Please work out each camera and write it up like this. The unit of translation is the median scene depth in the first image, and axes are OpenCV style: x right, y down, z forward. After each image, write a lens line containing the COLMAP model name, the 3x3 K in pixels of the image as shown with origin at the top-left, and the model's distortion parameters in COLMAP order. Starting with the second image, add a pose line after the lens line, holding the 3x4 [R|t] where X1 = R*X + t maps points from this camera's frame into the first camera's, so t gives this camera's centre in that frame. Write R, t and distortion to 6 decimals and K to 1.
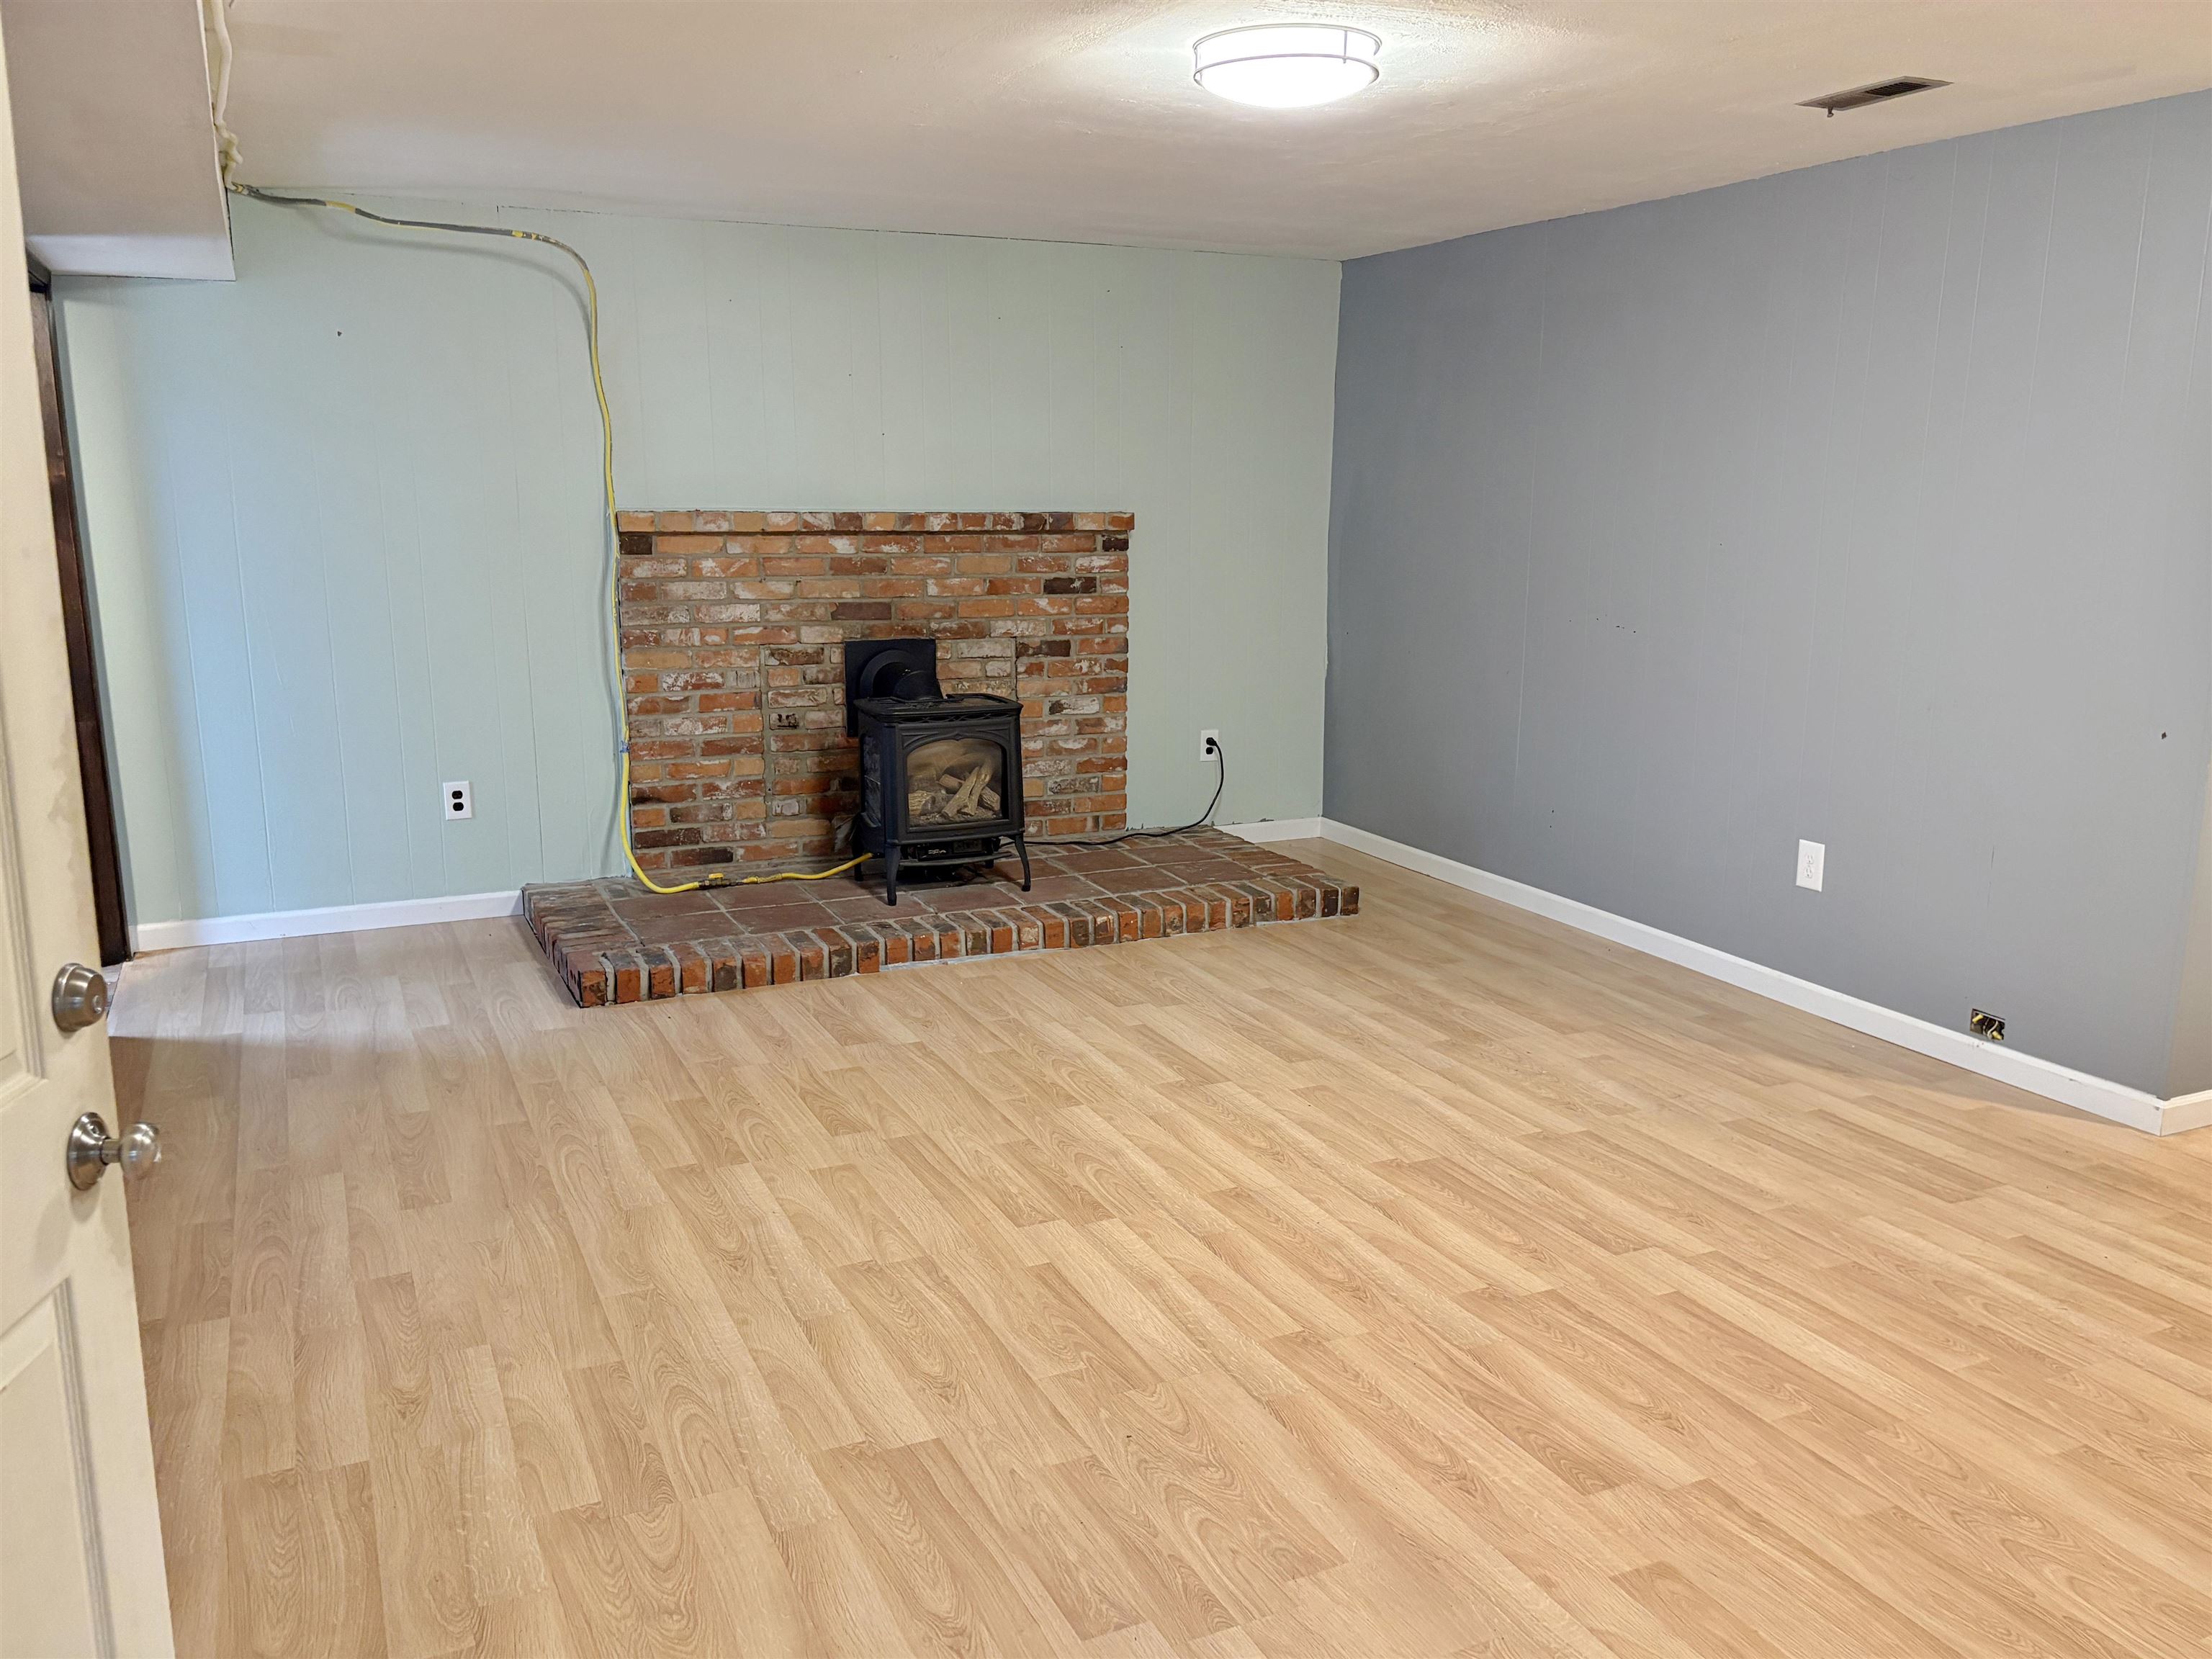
lens RADIAL K [[1666.5, 0, 1097.5], [0, 1666.5, 825.0], [0, 0, 1]] dist [0.068409, -0.057023]
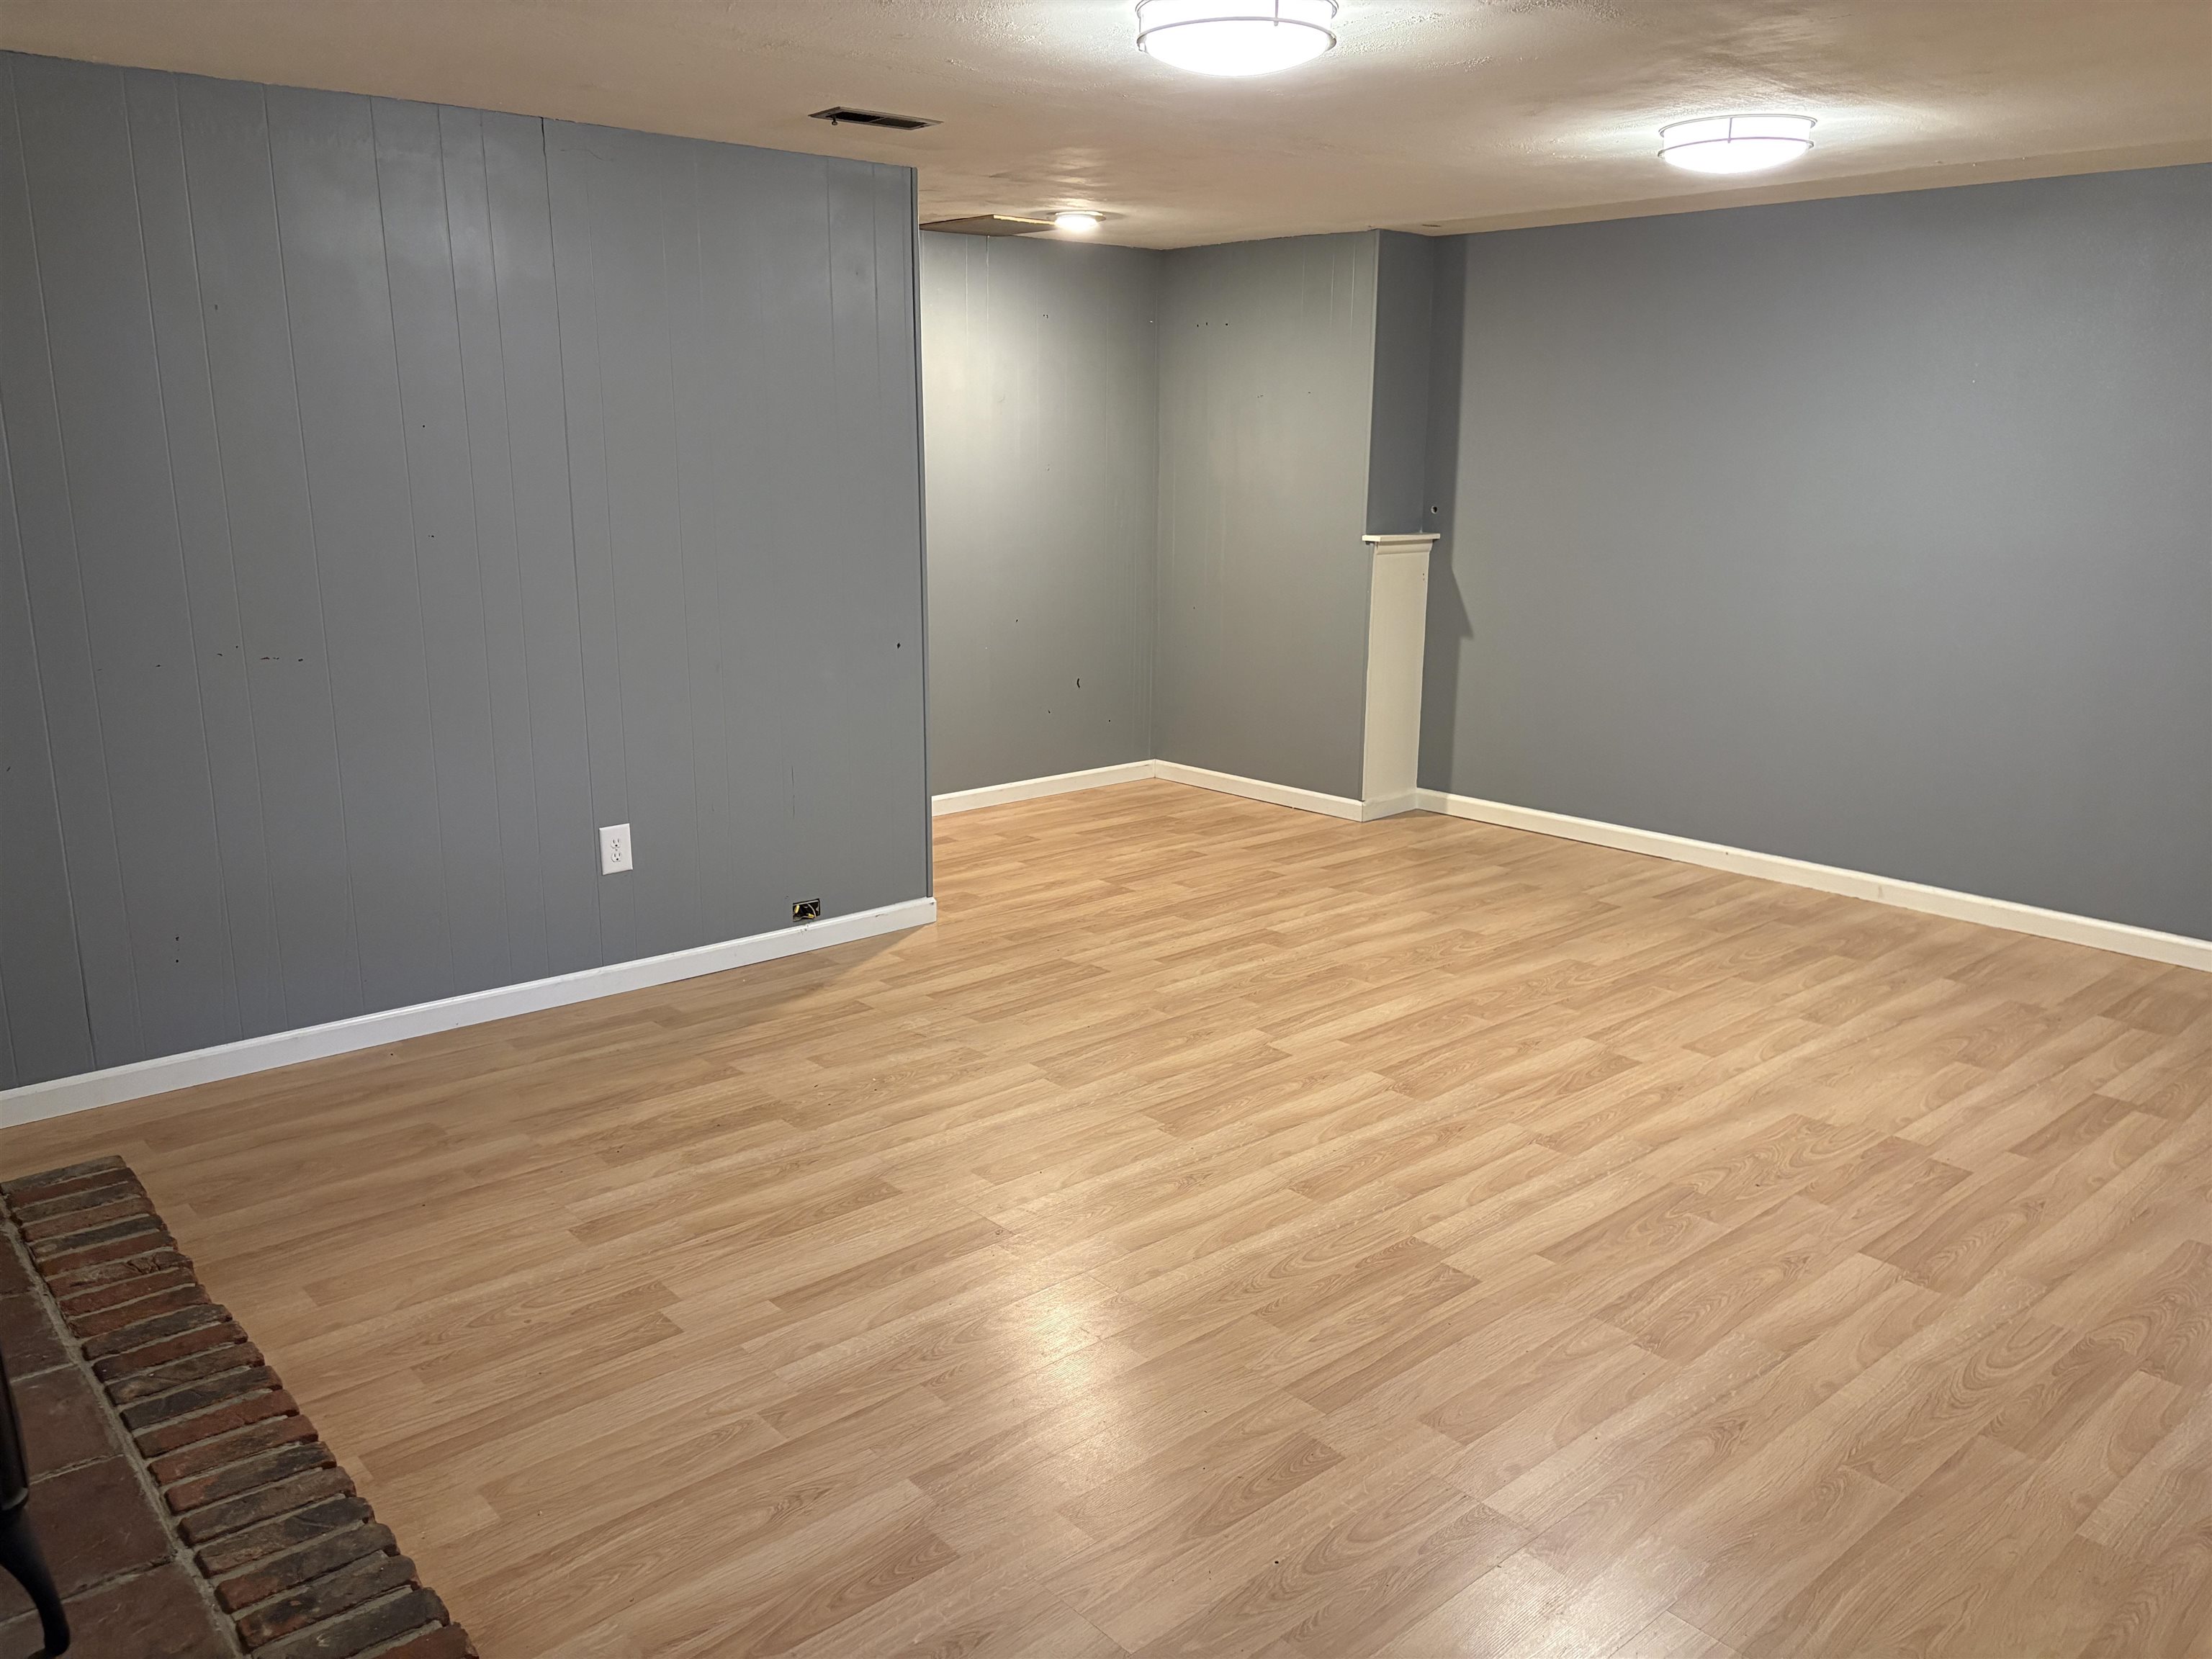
lens RADIAL K [[1666.5, 0, 1085.7], [0, 1666.5, 820.6], [0, 0, 1]] dist [0.068409, -0.057023]
pose [[-0.261239, -0.230835, 0.937267, -0.795368], [0.189601, 0.939799, 0.284305, -0.306430], [-0.946470, 0.251978, -0.201746, 1.302315]]
